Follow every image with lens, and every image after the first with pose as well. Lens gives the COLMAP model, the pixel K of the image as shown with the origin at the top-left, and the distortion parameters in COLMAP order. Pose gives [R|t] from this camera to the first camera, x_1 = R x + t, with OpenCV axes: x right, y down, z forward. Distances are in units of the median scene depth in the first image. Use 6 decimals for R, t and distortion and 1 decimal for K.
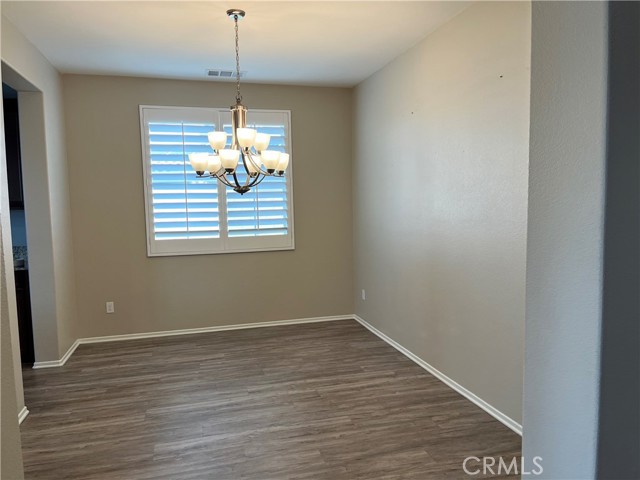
lens RADIAL K [[480.1, 0, 321.9], [0, 480.1, 242.6], [0, 0, 1]] dist [0.078921, -0.097181]
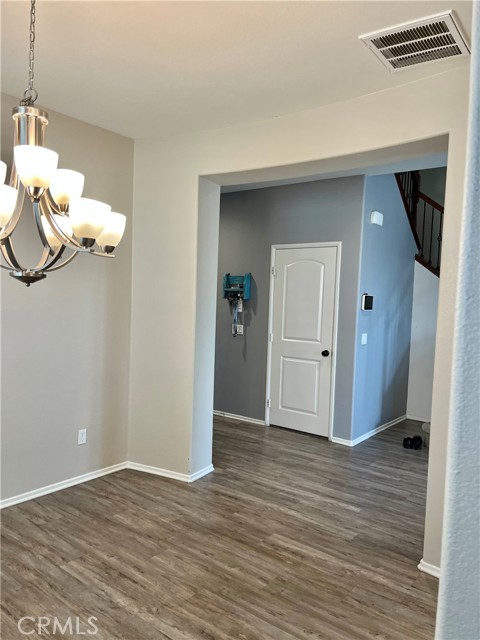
lens RADIAL K [[489.0, 0, 235.4], [0, 489.0, 319.1], [0, 0, 1]] dist [0.071117, -0.088241]
pose [[-0.605915, -0.026523, 0.795087, -0.822493], [0.039883, 0.997174, 0.063658, -0.096707], [-0.794529, 0.070282, -0.603145, 1.331063]]
